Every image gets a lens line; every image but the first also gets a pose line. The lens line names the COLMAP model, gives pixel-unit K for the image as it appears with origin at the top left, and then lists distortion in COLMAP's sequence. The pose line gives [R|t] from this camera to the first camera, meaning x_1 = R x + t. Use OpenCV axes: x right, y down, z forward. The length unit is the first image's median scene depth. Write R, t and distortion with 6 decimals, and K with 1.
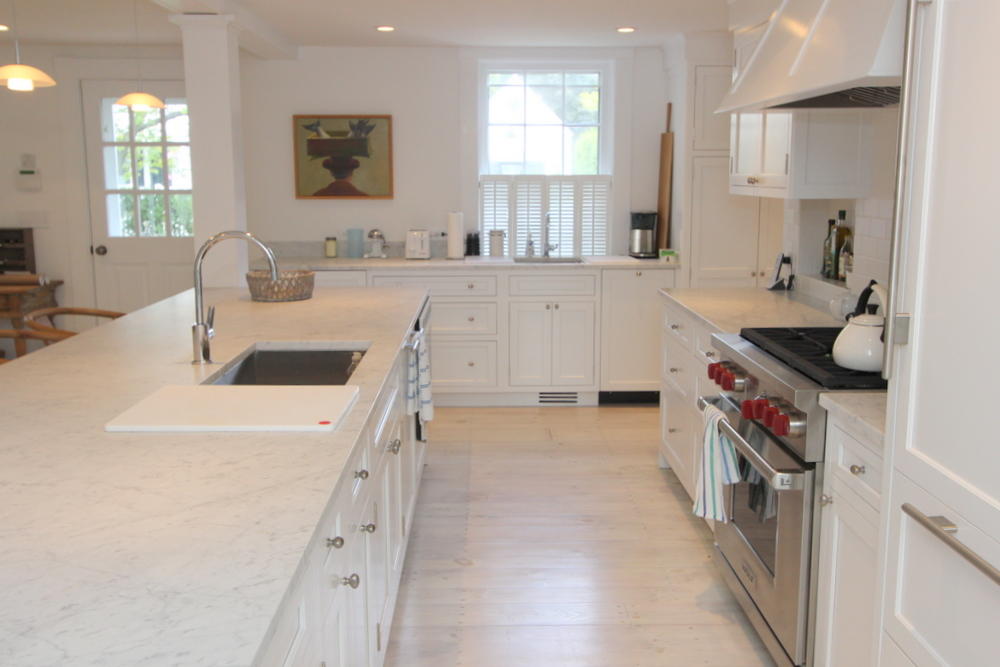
lens RADIAL K [[981.0, 0, 501.6], [0, 981.0, 335.6], [0, 0, 1]] dist [0.004267, 0.000000]
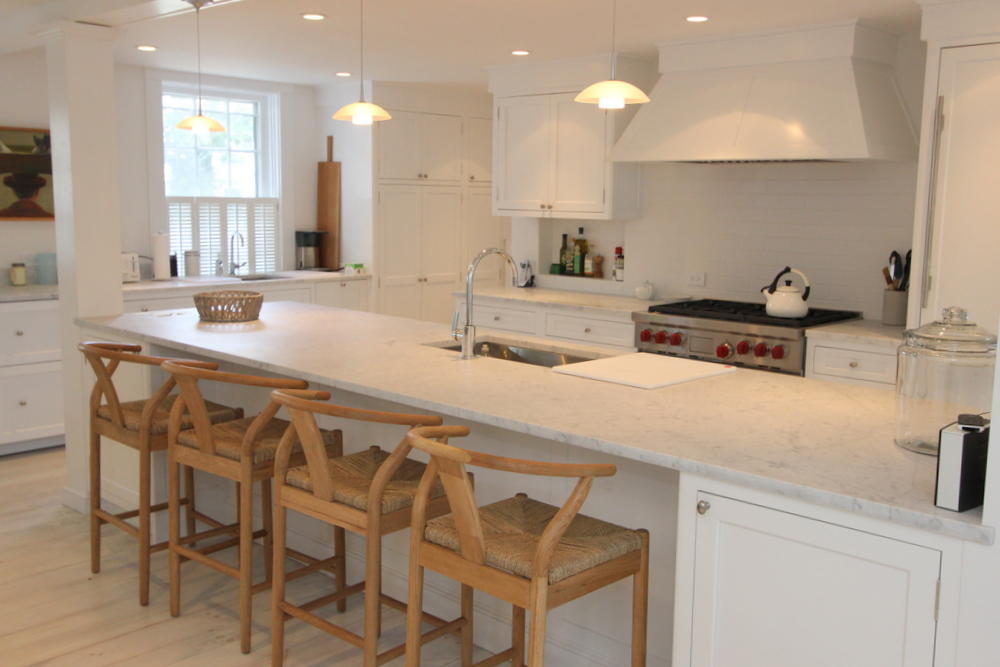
lens RADIAL K [[984.1, 0, 502.0], [0, 984.1, 332.2], [0, 0, 1]] dist [0.015272, 0.000000]
pose [[0.700301, -0.085019, 0.708767, -0.509885], [0.101113, 0.994686, 0.019410, -0.010589], [-0.706651, 0.058073, 0.705175, 0.056792]]
